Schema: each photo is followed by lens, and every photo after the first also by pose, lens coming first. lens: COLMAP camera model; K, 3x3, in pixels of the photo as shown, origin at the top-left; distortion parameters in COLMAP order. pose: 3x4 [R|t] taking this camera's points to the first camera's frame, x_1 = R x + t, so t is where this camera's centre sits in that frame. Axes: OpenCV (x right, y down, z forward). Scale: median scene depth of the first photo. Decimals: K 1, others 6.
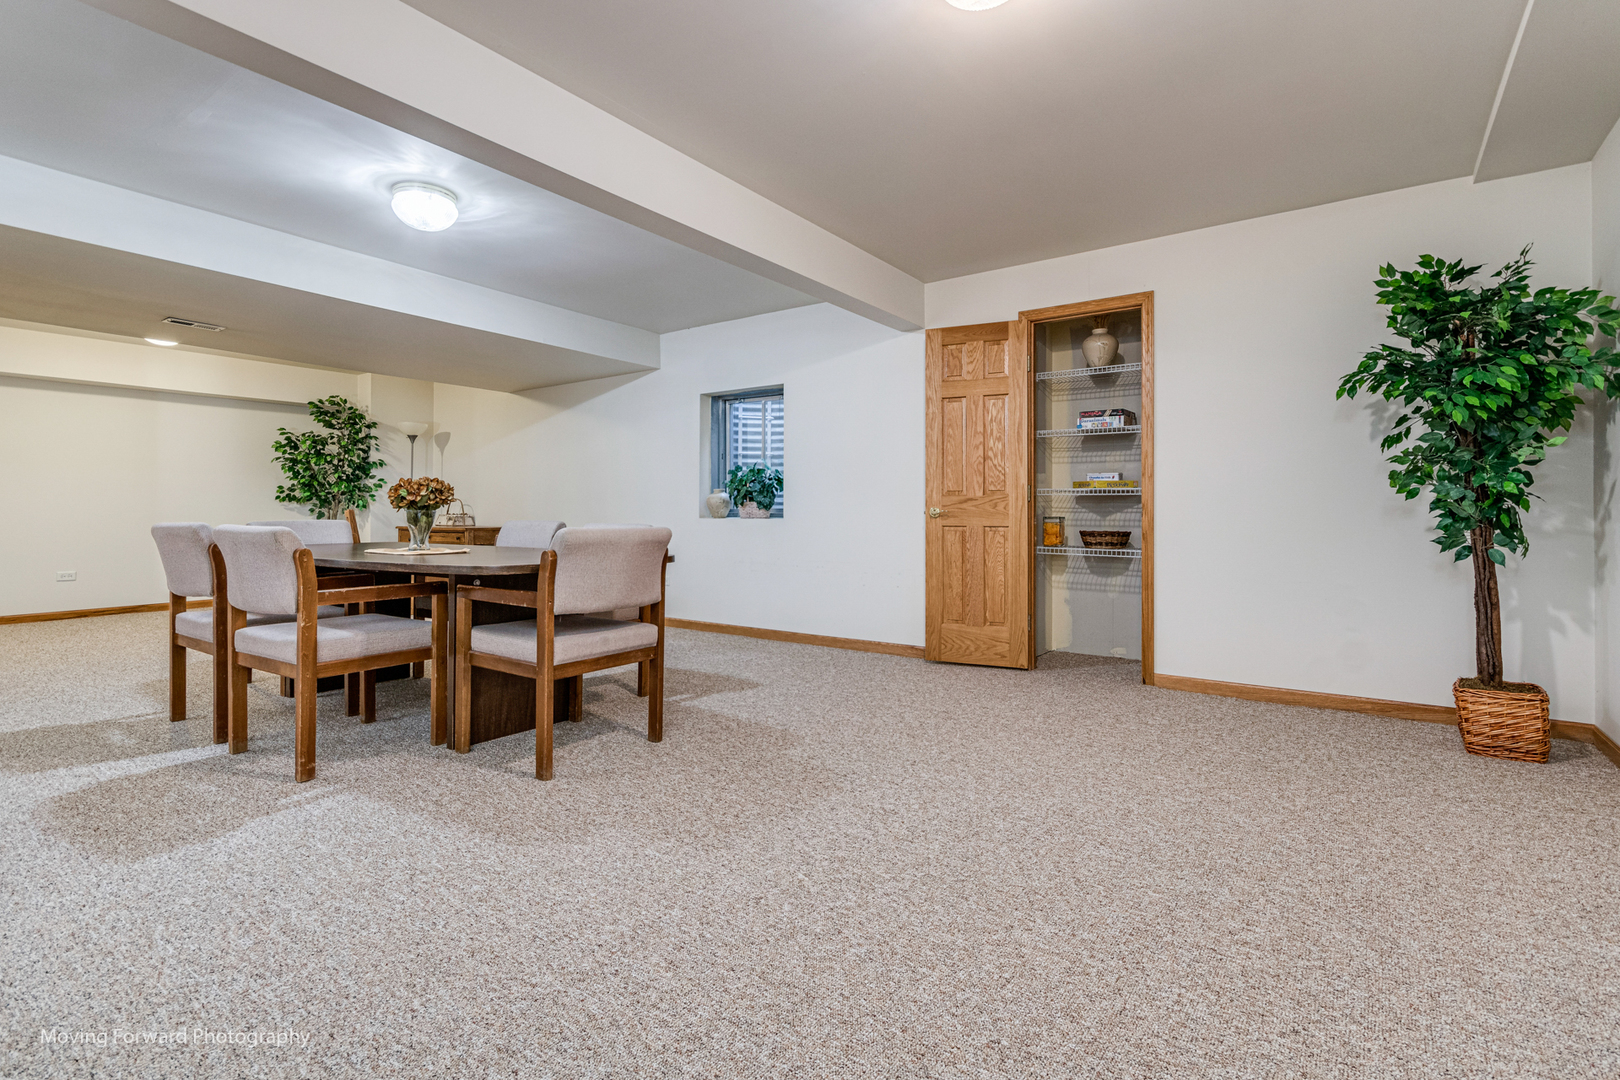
lens RADIAL K [[744.4, 0, 789.3], [0, 744.4, 535.7], [0, 0, 1]] dist [0.009755, -0.007287]
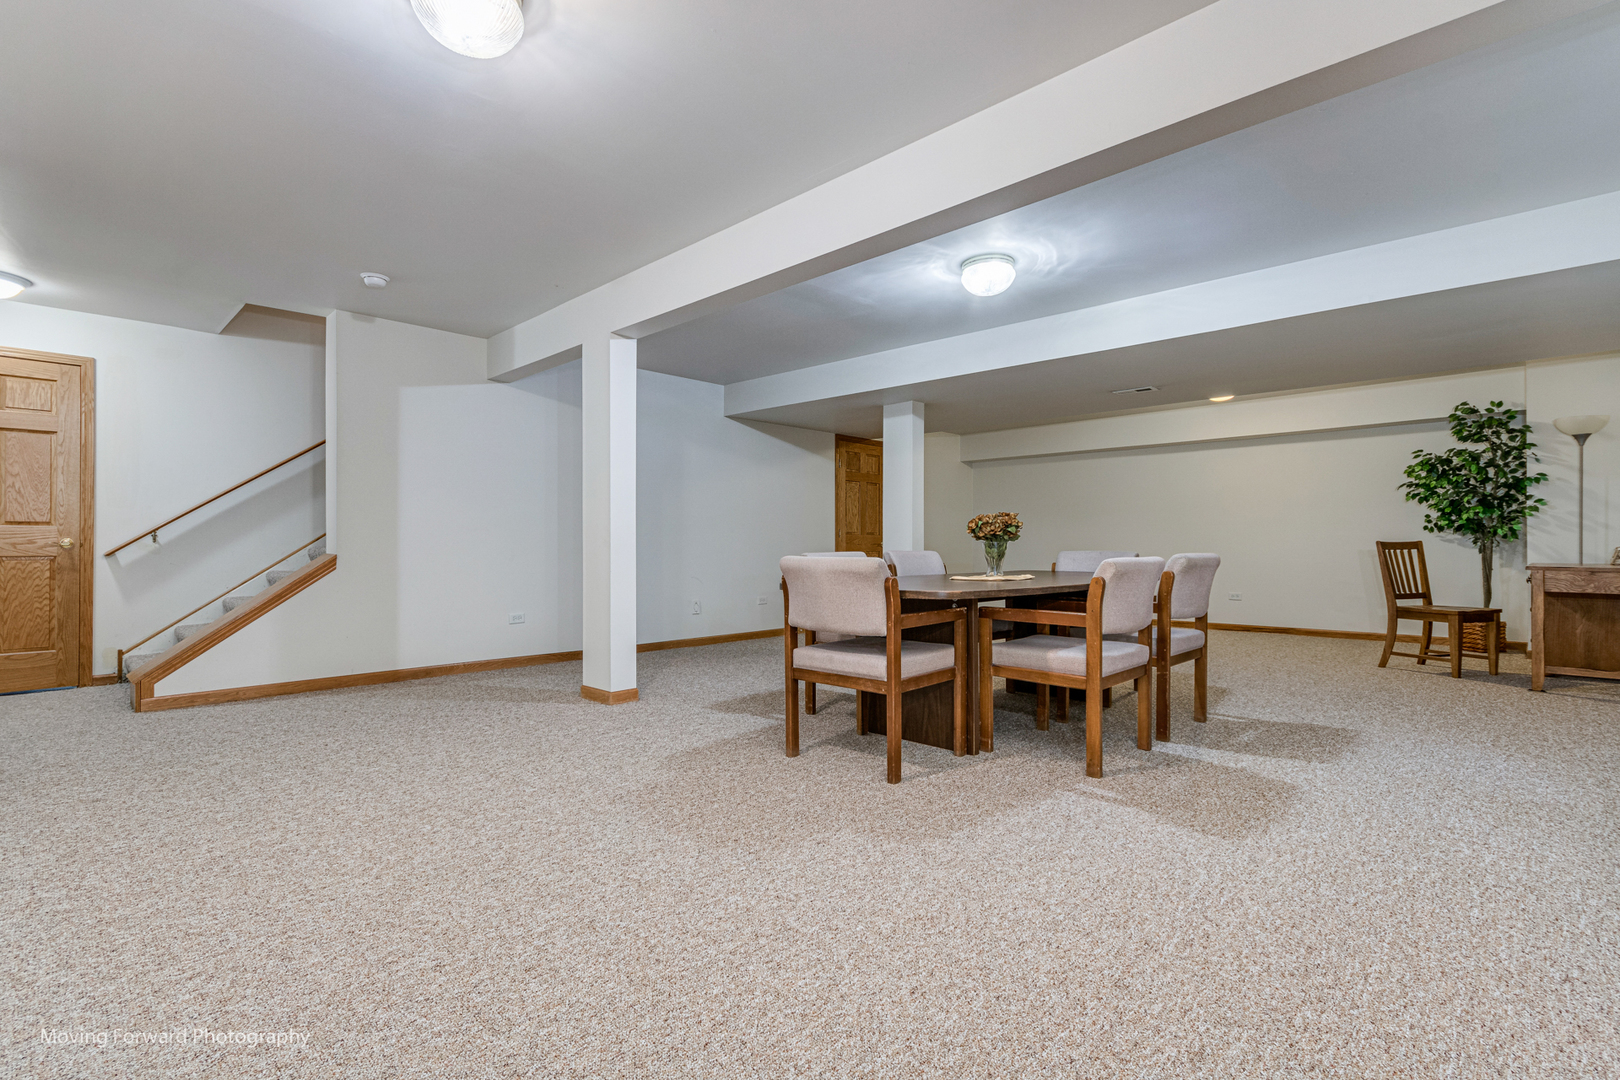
lens RADIAL K [[750.4, 0, 804.3], [0, 750.4, 546.4], [0, 0, 1]] dist [0.003516, 0.000642]
pose [[-0.118527, -0.000426, -0.992951, 0.680410], [-0.031195, 0.999508, 0.003295, -0.020707], [0.992461, 0.031365, -0.118482, 0.862903]]
